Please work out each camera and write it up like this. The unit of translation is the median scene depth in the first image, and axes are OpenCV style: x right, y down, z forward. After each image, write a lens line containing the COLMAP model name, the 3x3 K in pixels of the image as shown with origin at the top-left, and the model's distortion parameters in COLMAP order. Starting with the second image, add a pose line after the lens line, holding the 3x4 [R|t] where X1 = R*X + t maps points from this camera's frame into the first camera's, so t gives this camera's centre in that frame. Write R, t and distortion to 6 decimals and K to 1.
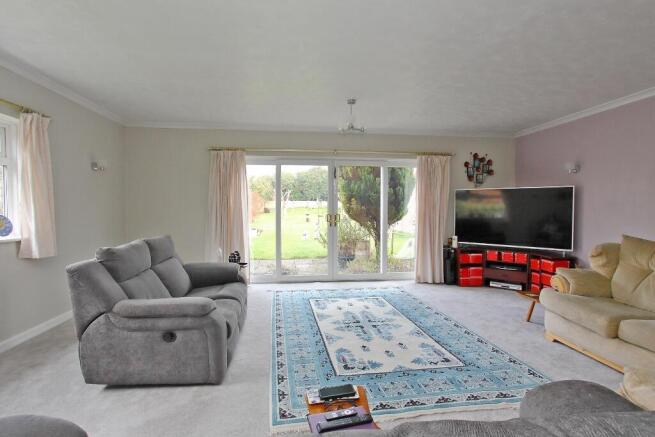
lens RADIAL K [[318.4, 0, 309.0], [0, 318.4, 220.1], [0, 0, 1]] dist [-0.020564, 0.002485]
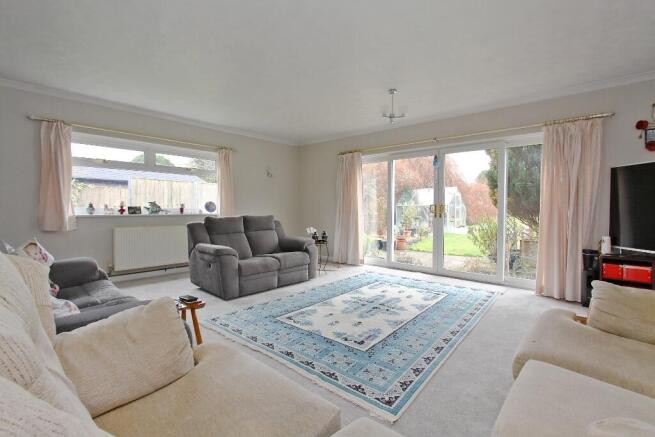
lens RADIAL K [[290.9, 0, 313.0], [0, 290.9, 216.3], [0, 0, 1]] dist [-0.015018, 0.000026]
pose [[0.667828, 0.025447, -0.743880, 0.596410], [-0.033857, 0.999419, 0.003793, 0.031430], [0.743545, 0.022652, 0.668302, 0.167450]]
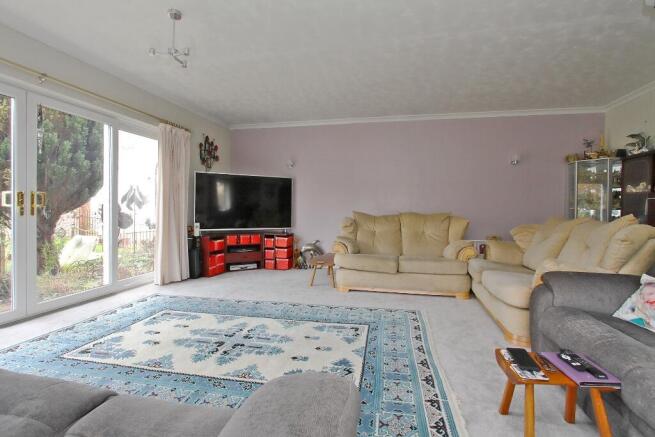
lens RADIAL K [[318.4, 0, 330.0], [0, 318.4, 215.0], [0, 0, 1]] dist [-0.020564, 0.002485]
pose [[0.283034, -0.015181, 0.958990, -0.352430], [0.023505, 0.999684, 0.008888, 0.033862], [-0.958822, 0.020026, 0.283302, 0.463970]]
